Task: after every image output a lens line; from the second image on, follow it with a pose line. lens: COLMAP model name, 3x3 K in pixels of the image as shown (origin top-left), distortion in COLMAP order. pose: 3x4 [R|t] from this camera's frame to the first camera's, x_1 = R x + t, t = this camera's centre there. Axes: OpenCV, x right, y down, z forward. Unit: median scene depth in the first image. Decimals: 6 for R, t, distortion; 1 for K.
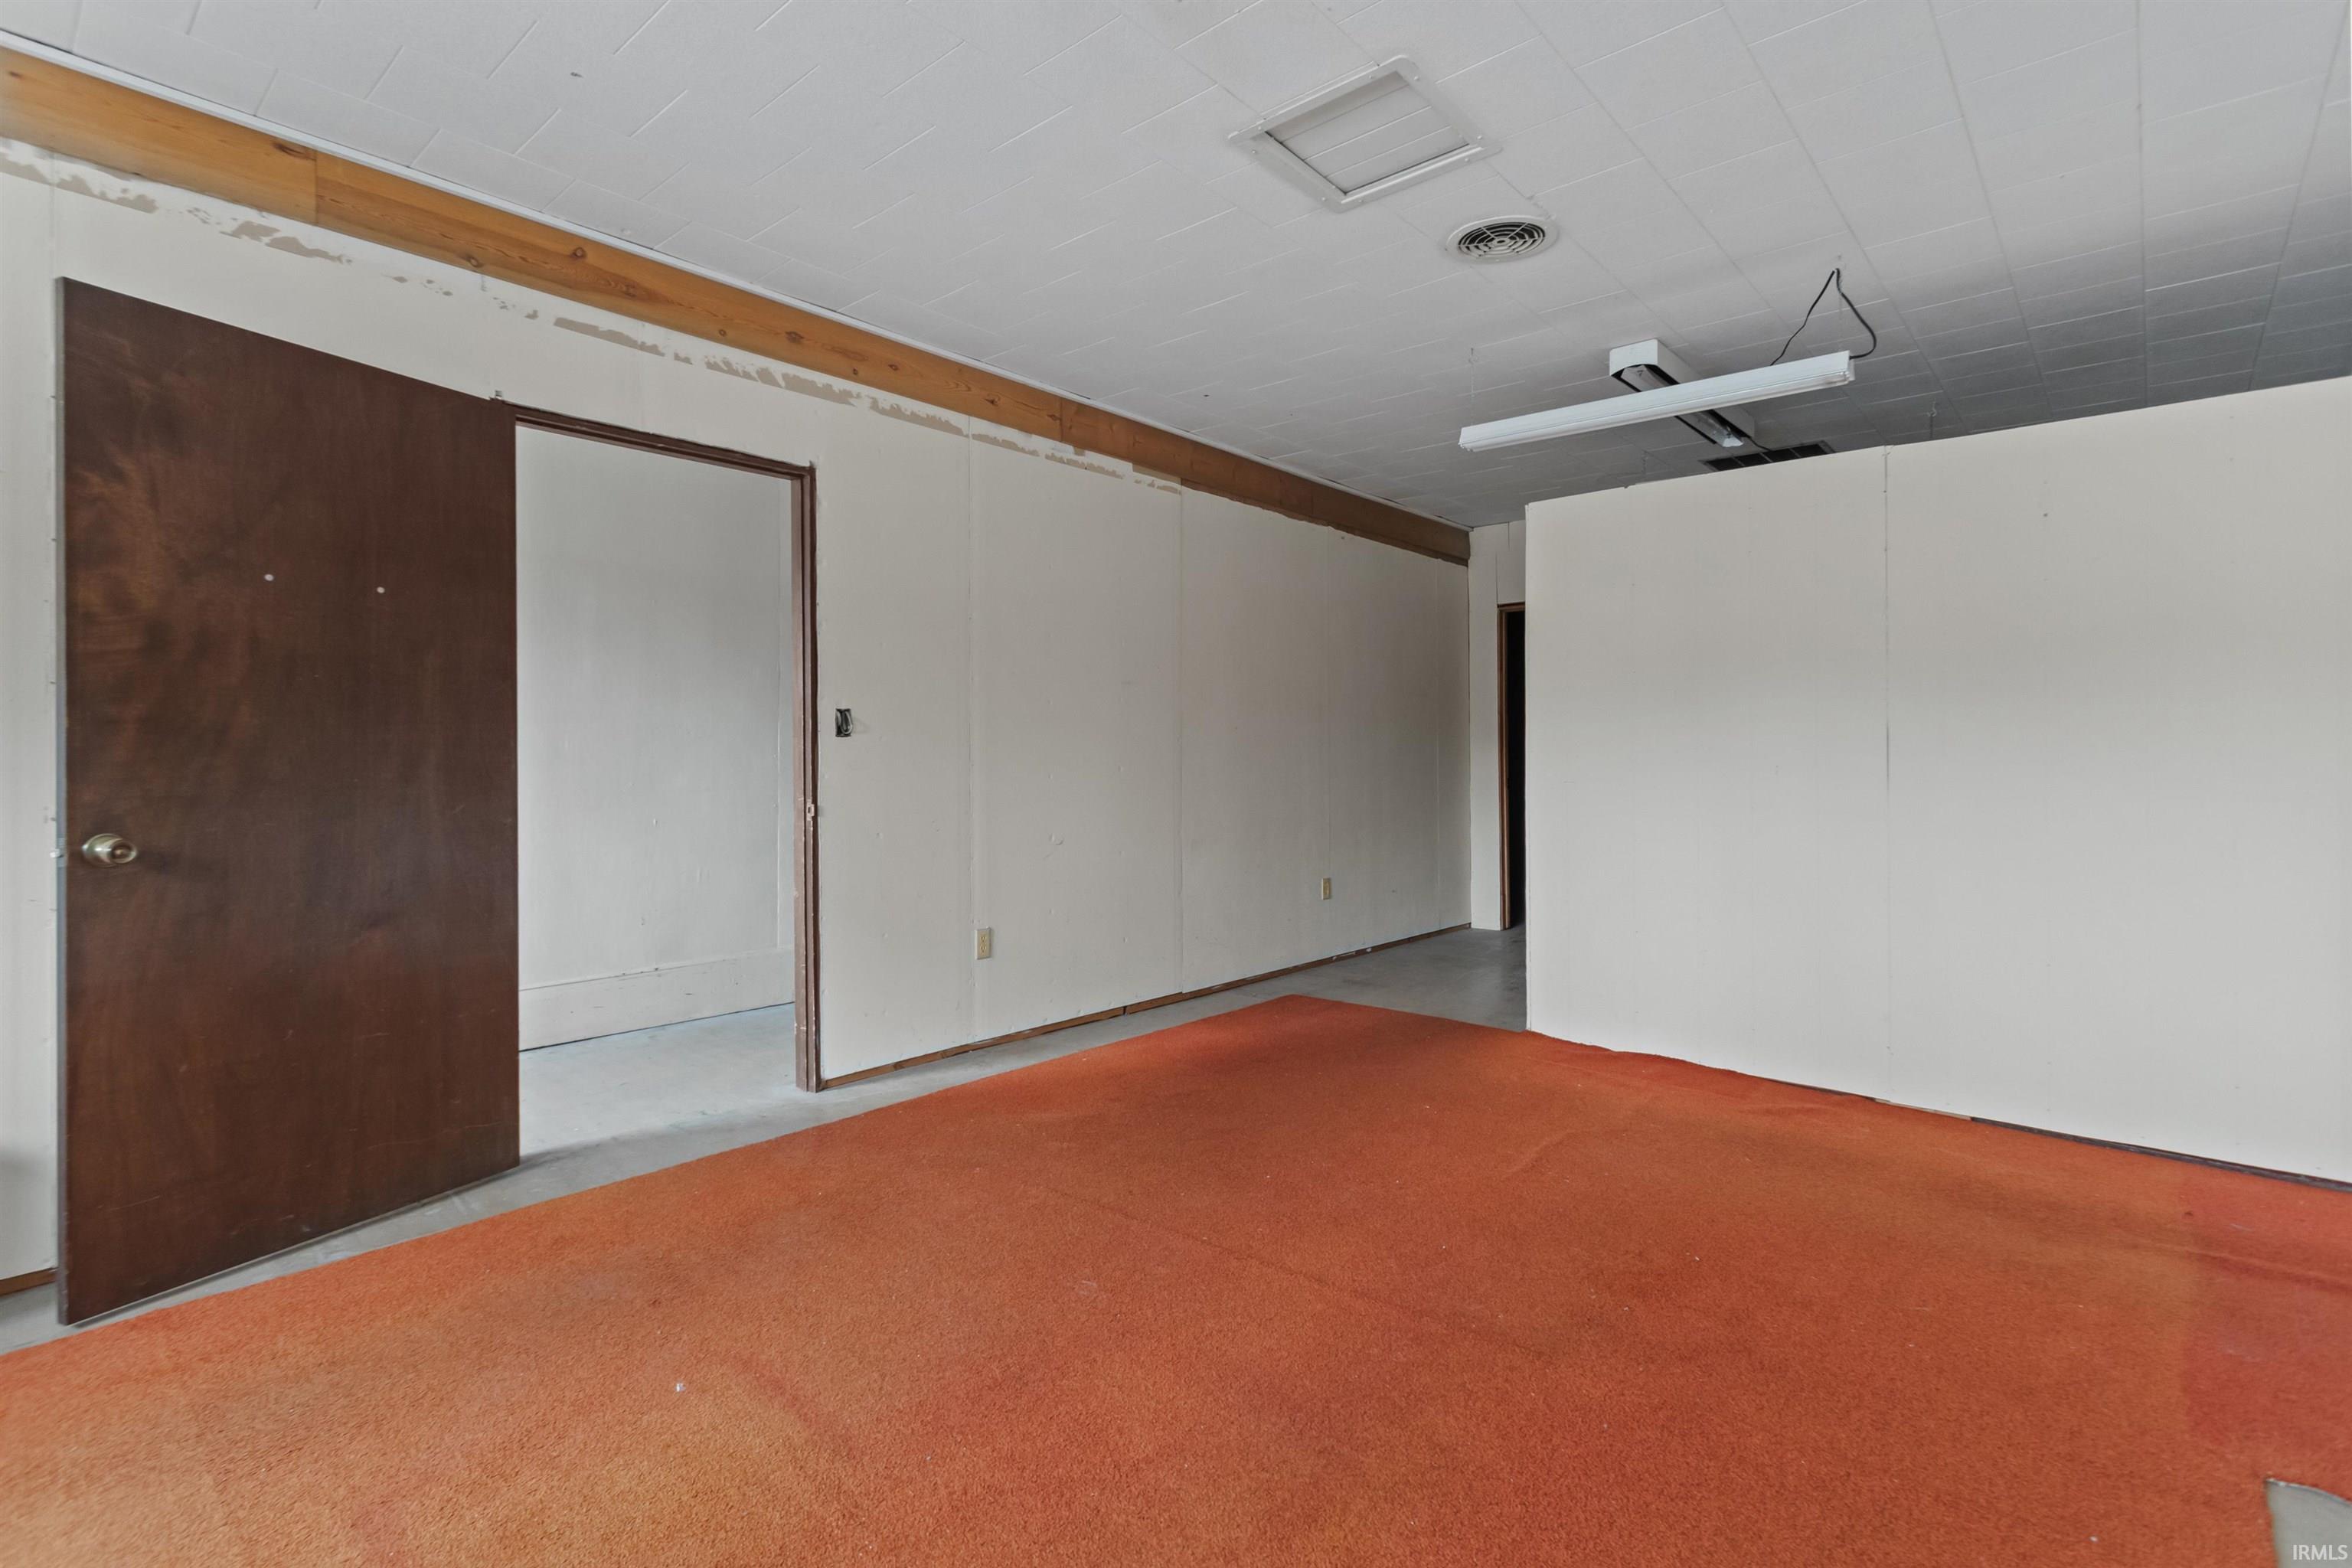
lens RADIAL K [[1100.0, 0, 1180.7], [0, 1100.0, 768.6], [0, 0, 1]] dist [0.002117, 0.001229]
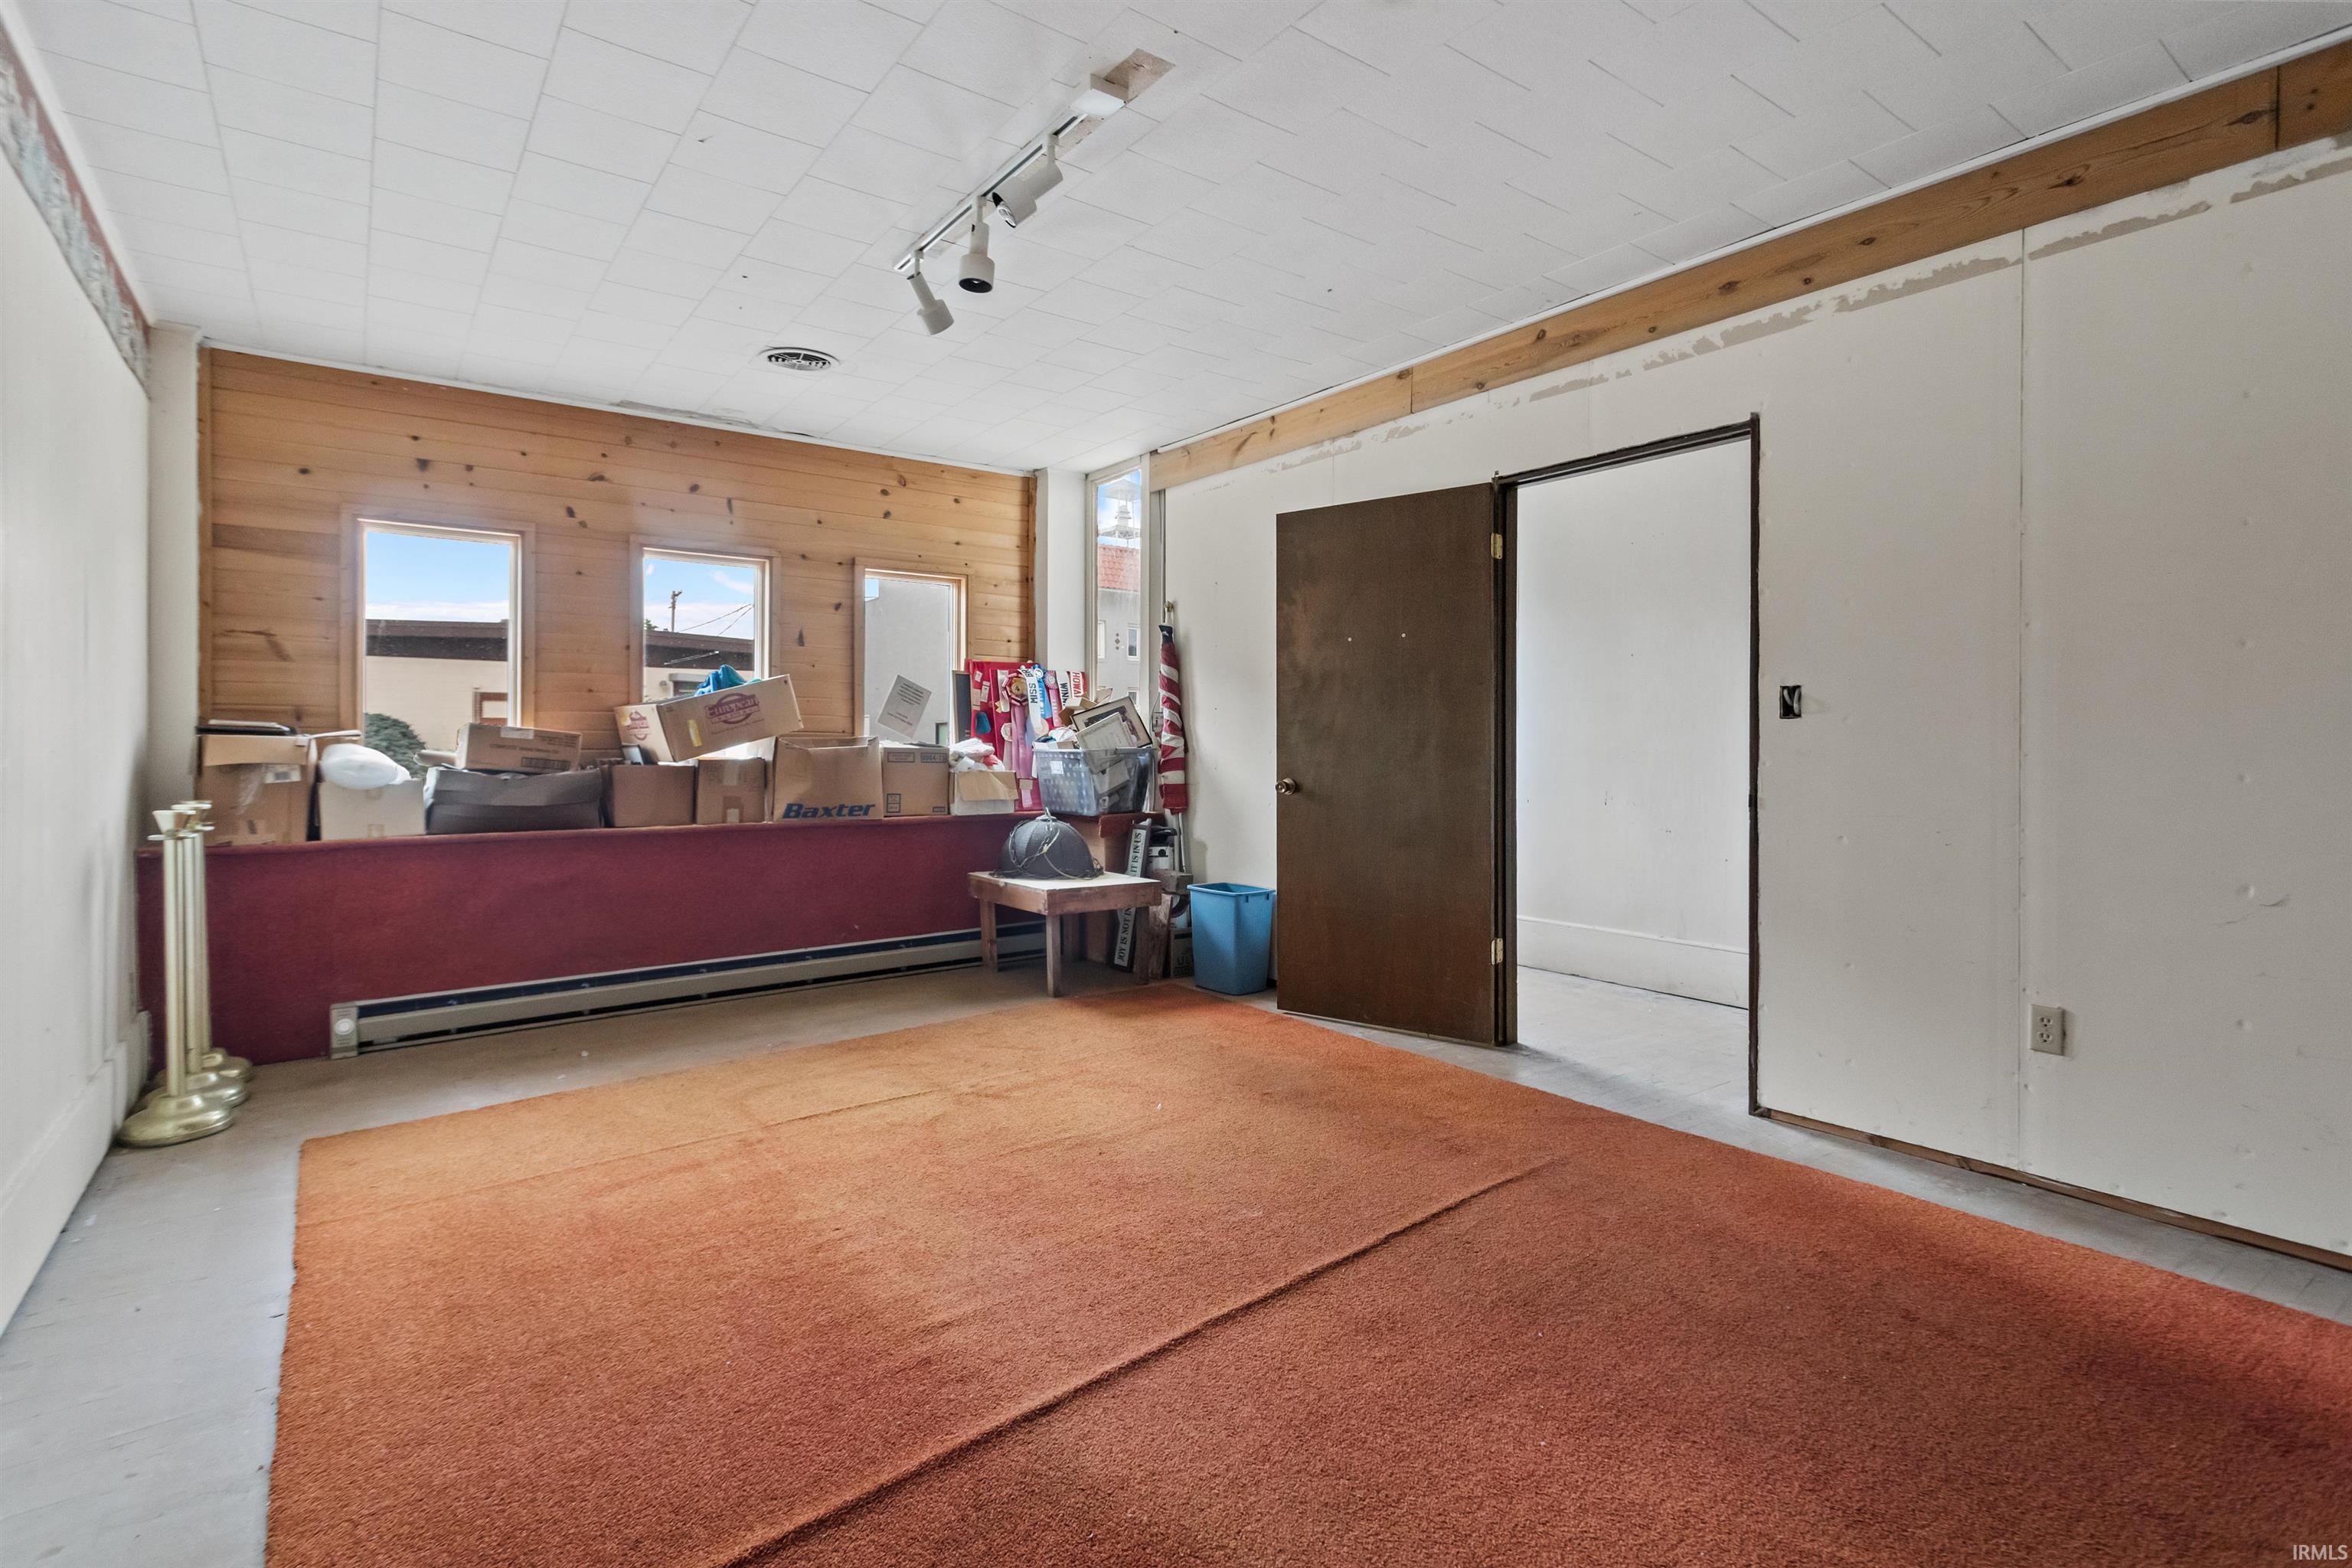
lens RADIAL K [[1100.0, 0, 1179.4], [0, 1100.0, 769.0], [0, 0, 1]] dist [0.002117, 0.001229]
pose [[-0.196091, 0.026235, -0.980235, 0.674772], [-0.011816, 0.999506, 0.029114, -0.009403], [0.980515, 0.017291, -0.195684, 0.754727]]
